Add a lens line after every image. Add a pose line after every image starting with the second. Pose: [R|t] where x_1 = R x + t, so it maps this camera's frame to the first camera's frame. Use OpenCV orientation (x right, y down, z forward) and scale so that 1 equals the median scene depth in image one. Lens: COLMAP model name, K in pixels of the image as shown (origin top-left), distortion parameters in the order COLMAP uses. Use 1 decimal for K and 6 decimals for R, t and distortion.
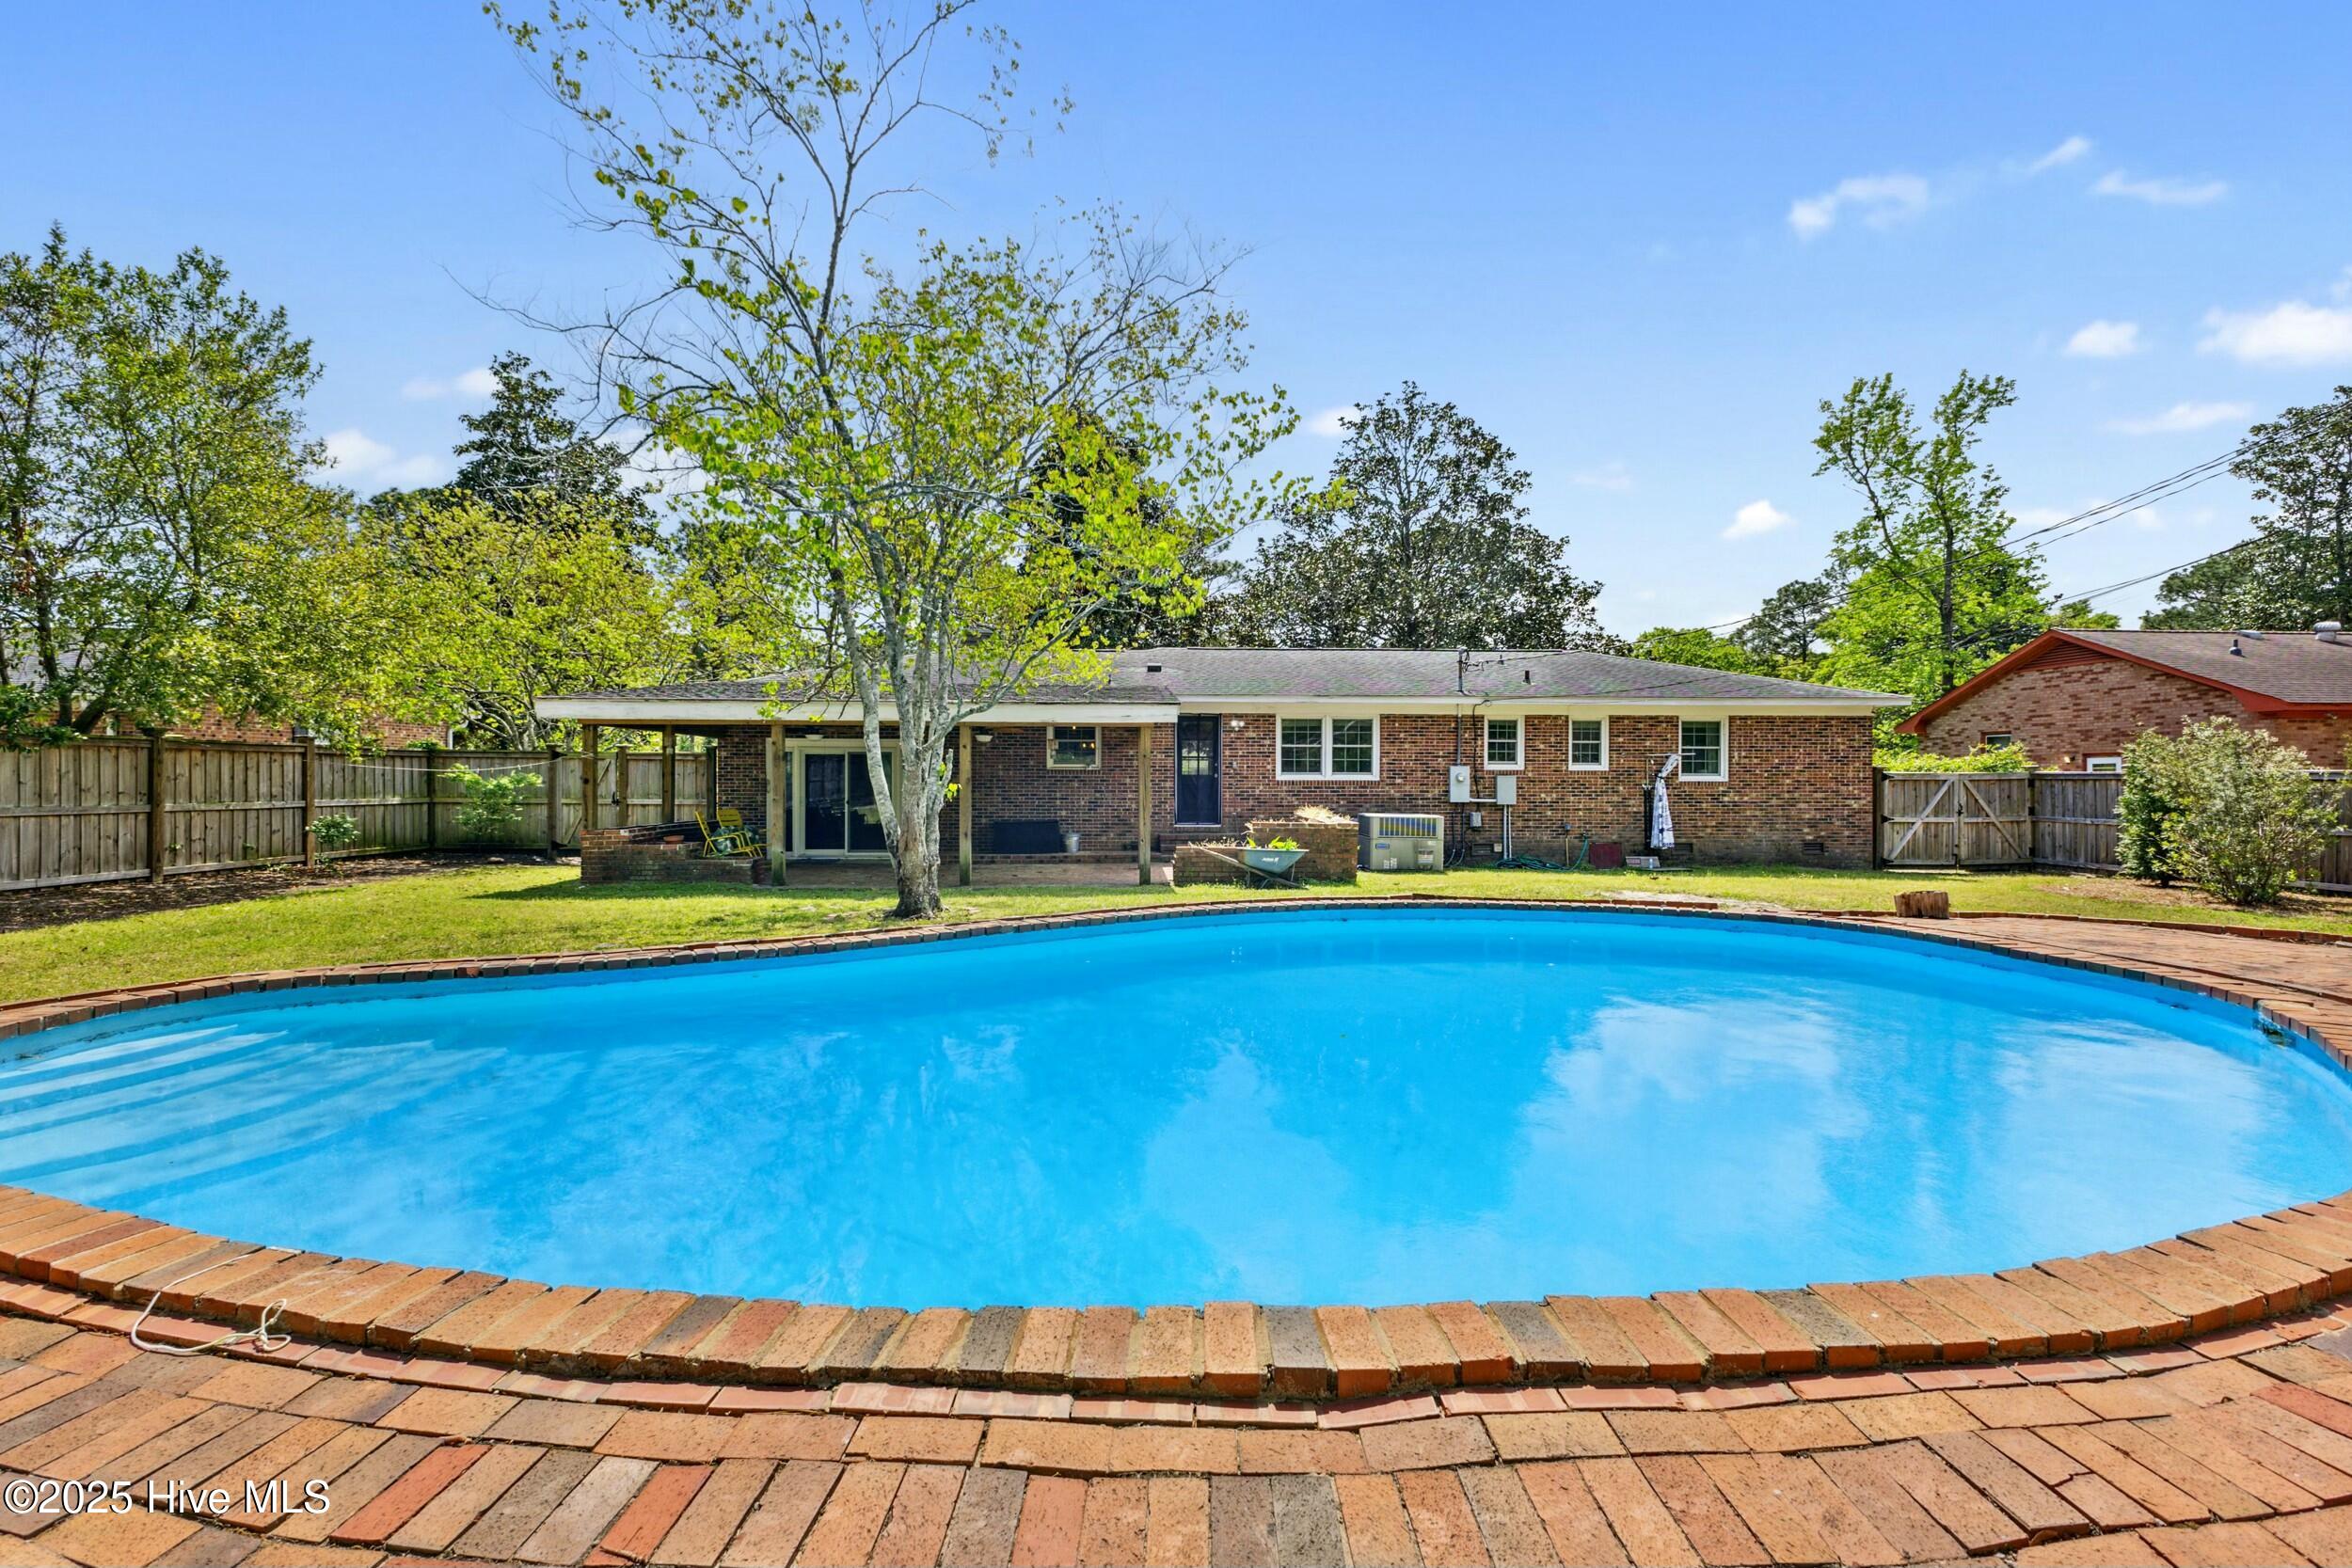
lens RADIAL K [[1025.6, 0, 1171.8], [0, 1025.6, 778.1], [0, 0, 1]] dist [0.000425, 0.000089]
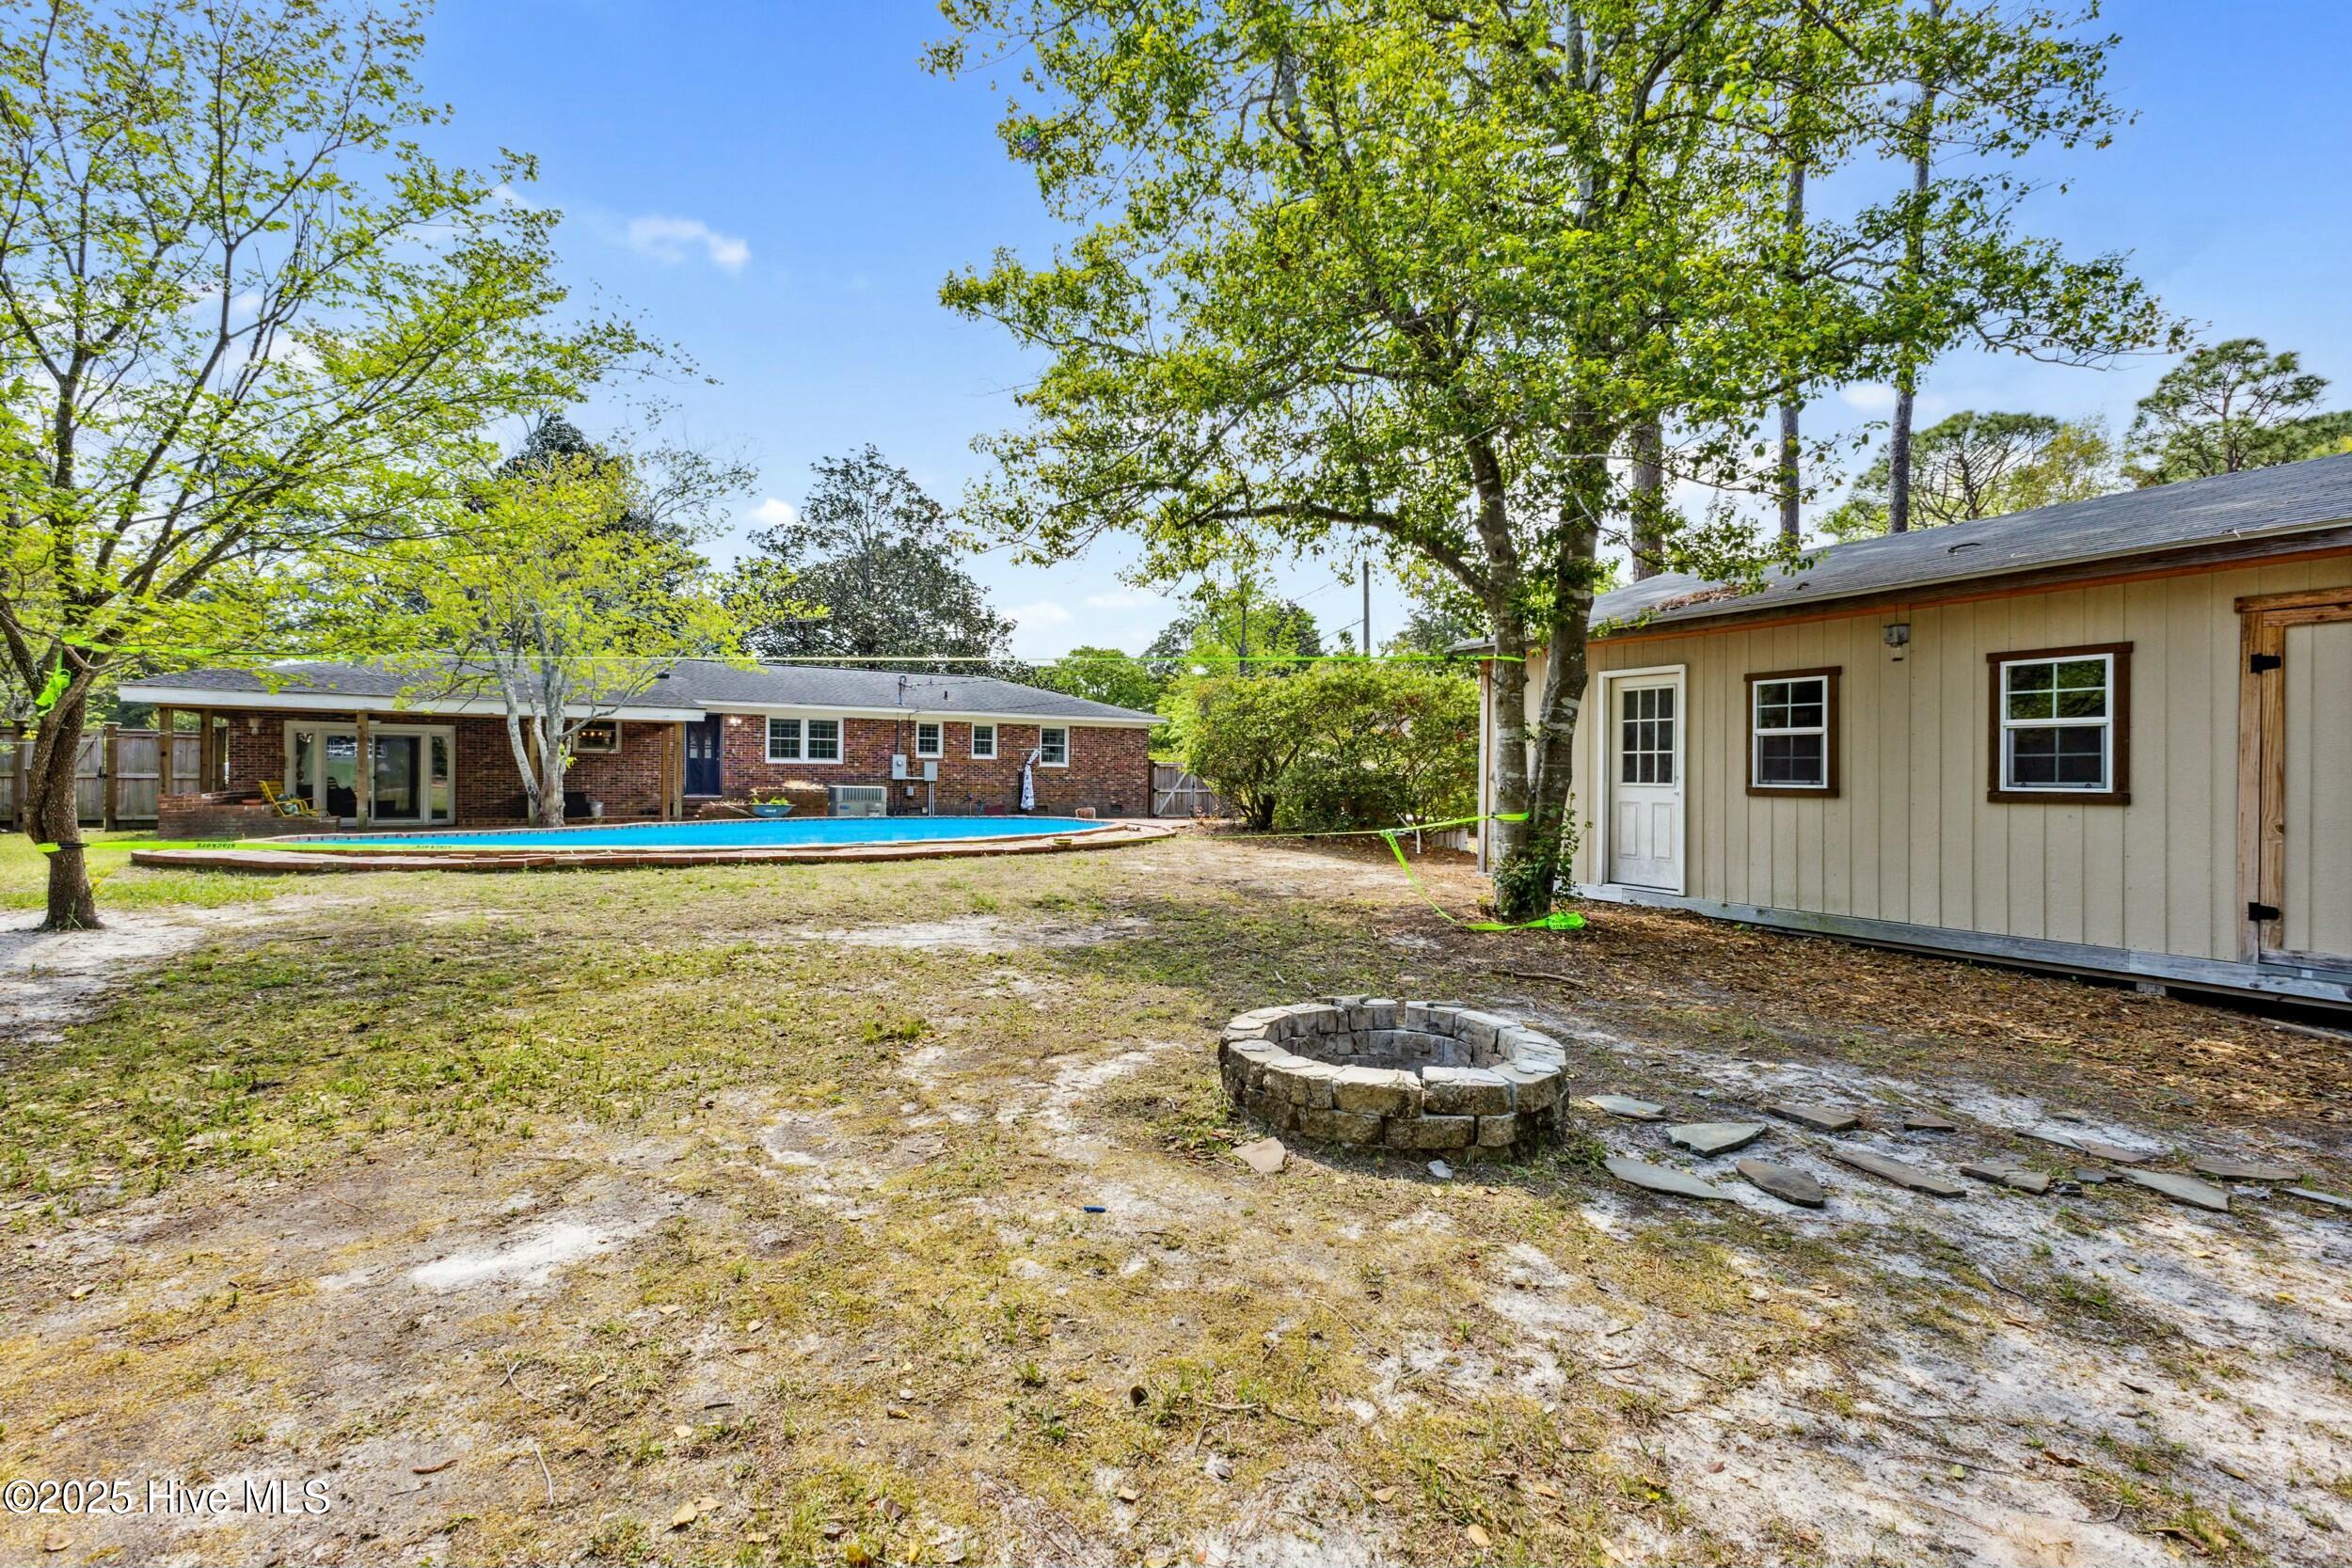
lens RADIAL K [[1025.6, 0, 1172.1], [0, 1025.6, 775.0], [0, 0, 1]] dist [0.000425, 0.000089]
pose [[0.872757, 0.005679, 0.488122, -0.093145], [-0.006290, 0.999980, -0.000389, 0.015177], [-0.488115, -0.002731, 0.872775, -0.464032]]
